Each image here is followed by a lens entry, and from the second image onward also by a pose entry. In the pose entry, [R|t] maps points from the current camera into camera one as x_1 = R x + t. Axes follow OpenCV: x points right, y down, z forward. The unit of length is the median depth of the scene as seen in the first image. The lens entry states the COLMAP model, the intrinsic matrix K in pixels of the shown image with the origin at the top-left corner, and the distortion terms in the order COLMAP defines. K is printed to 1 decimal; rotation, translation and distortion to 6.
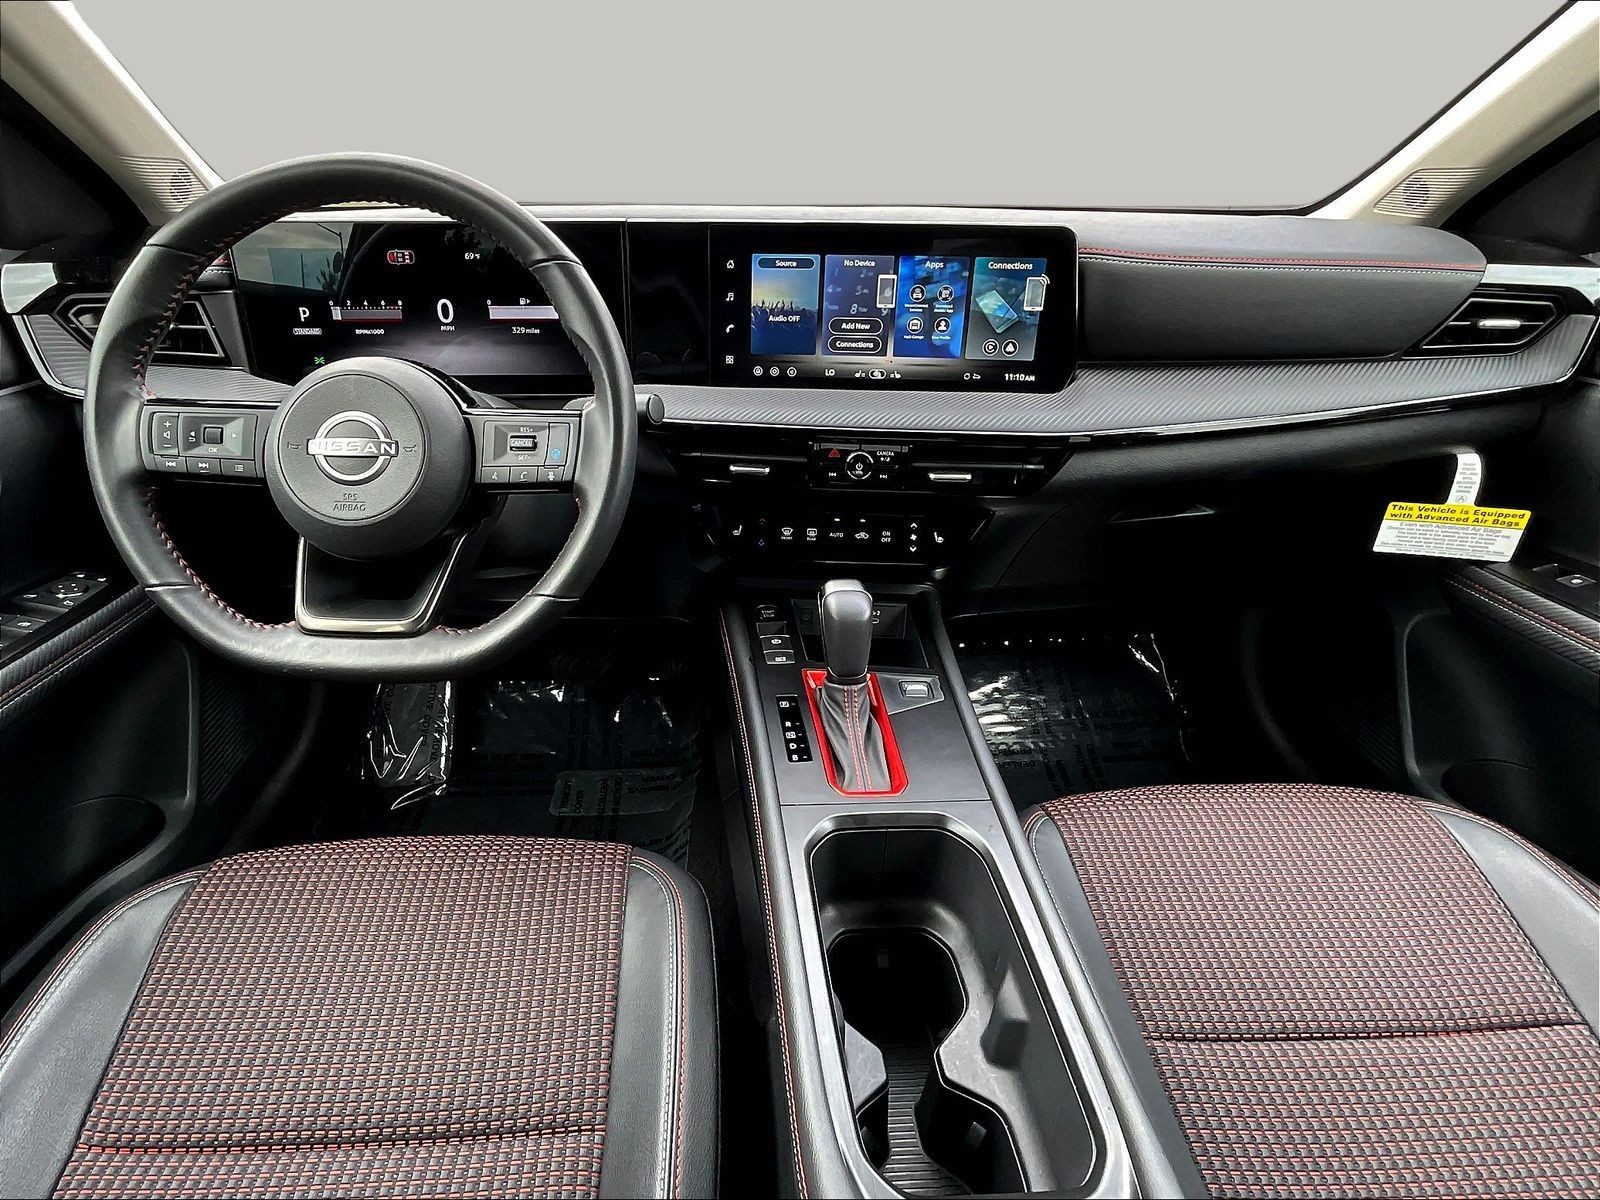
lens RADIAL K [[809.5, 0, 742.0], [0, 809.5, 583.3], [0, 0, 1]] dist [-0.009900, 0.006920]
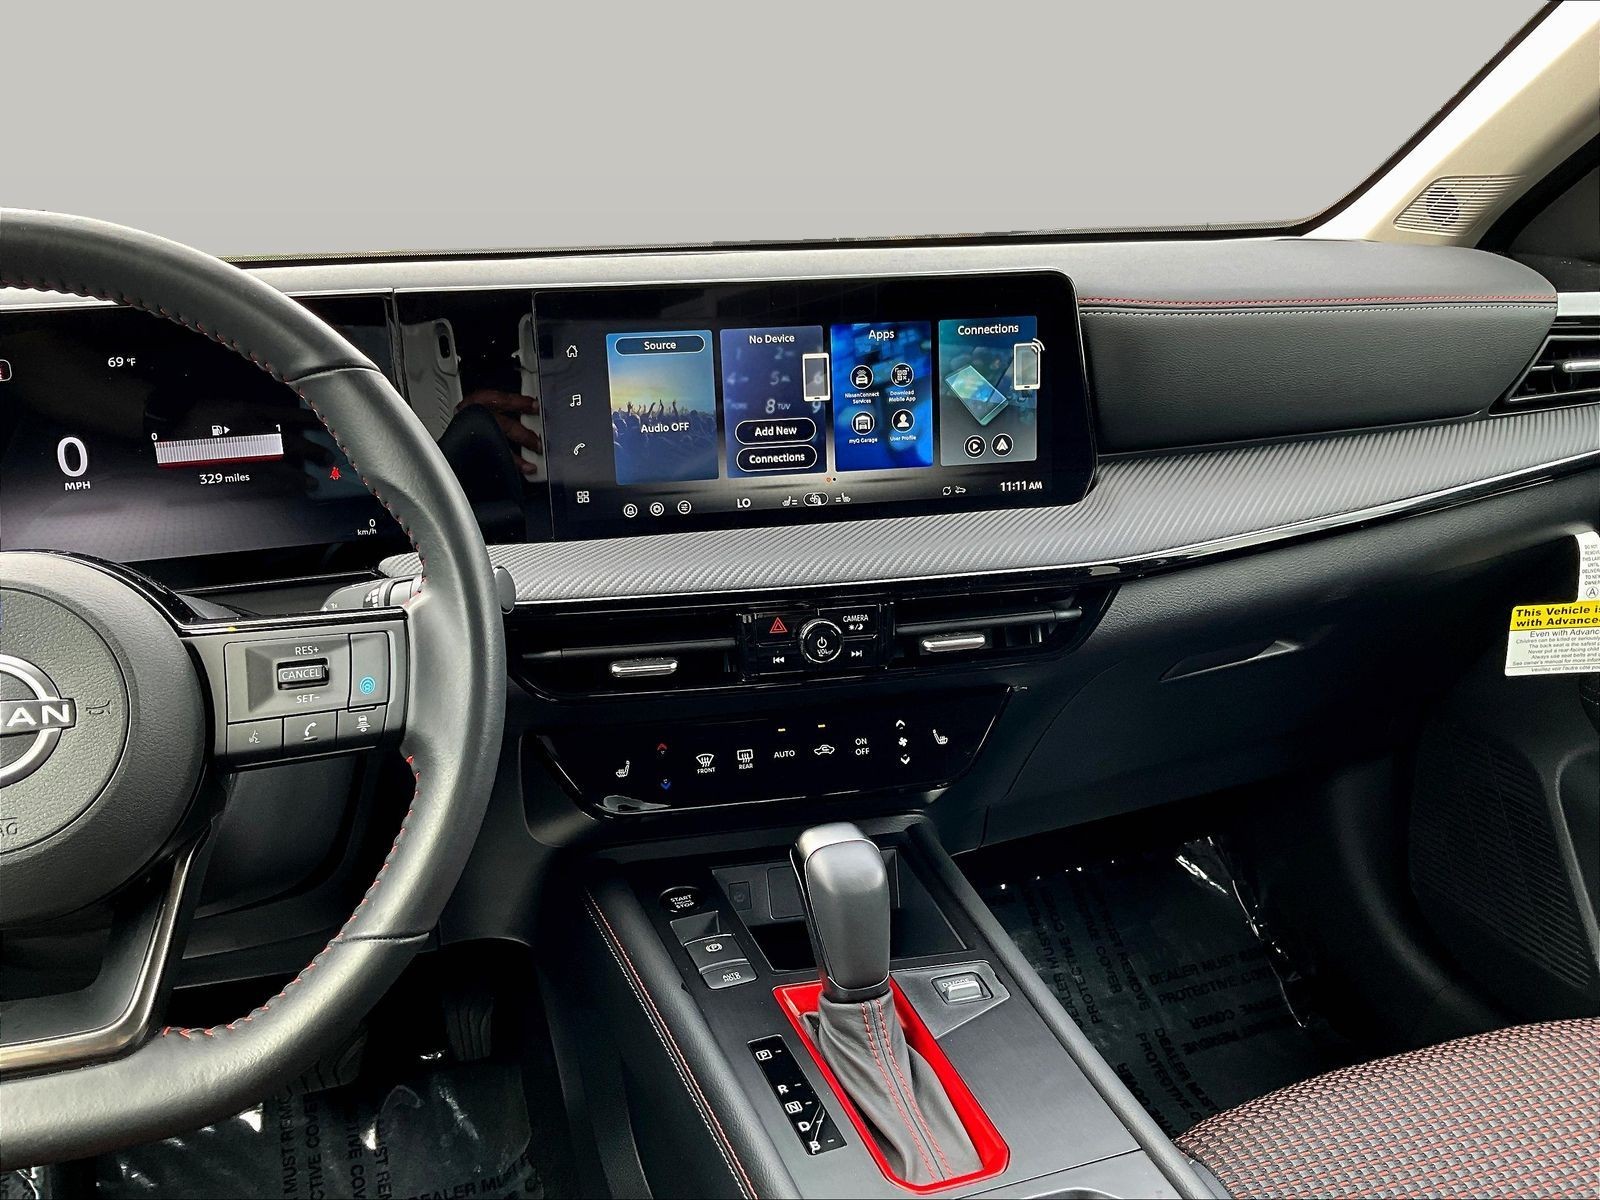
lens RADIAL K [[1340.4, 0, 796.5], [0, 1340.4, 592.7], [0, 0, 1]] dist [0.086007, -0.181933]
pose [[0.960220, -0.104513, 0.258950, -0.137469], [0.147577, 0.977169, -0.152847, -0.024164], [-0.237064, 0.184981, 0.953720, -0.008044]]
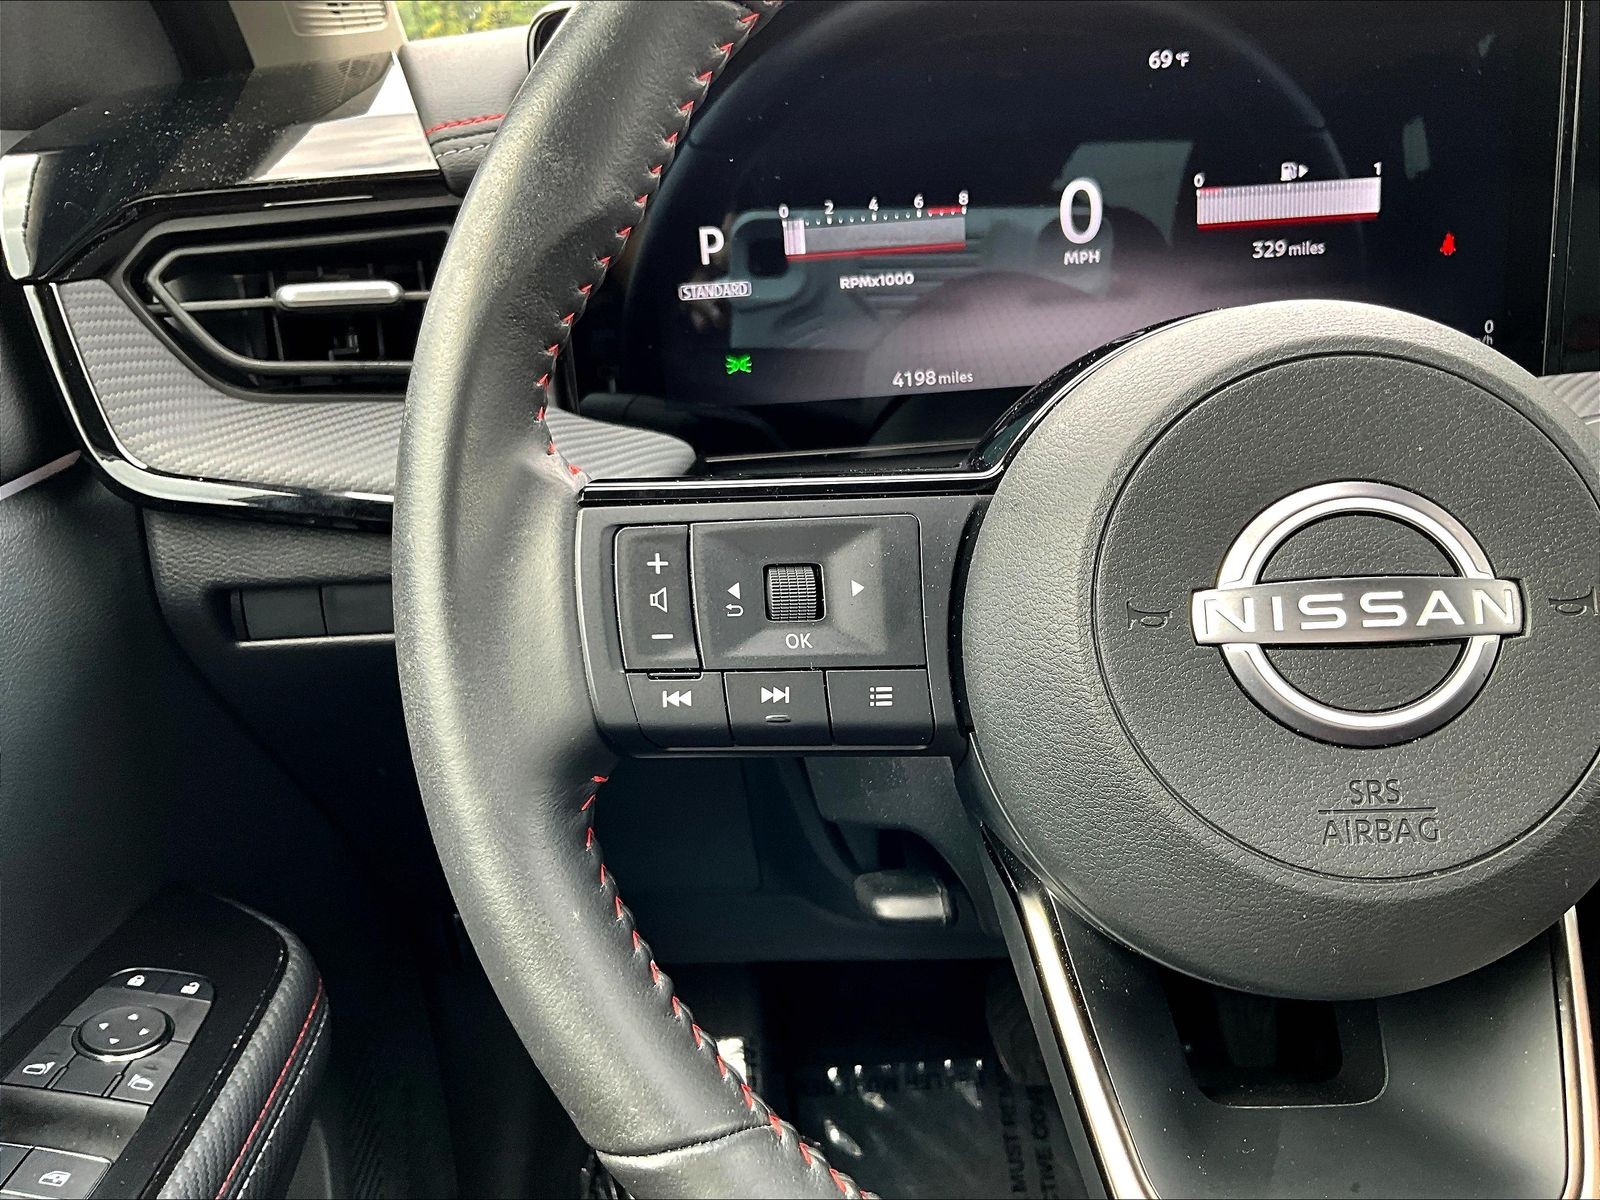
lens RADIAL K [[1340.4, 0, 783.3], [0, 1340.4, 599.4], [0, 0, 1]] dist [0.086007, -0.181933]
pose [[0.997007, -0.057406, -0.051777, -0.490241], [0.051358, 0.992448, -0.111397, -0.097462], [0.057781, 0.108404, 0.992426, 0.395910]]
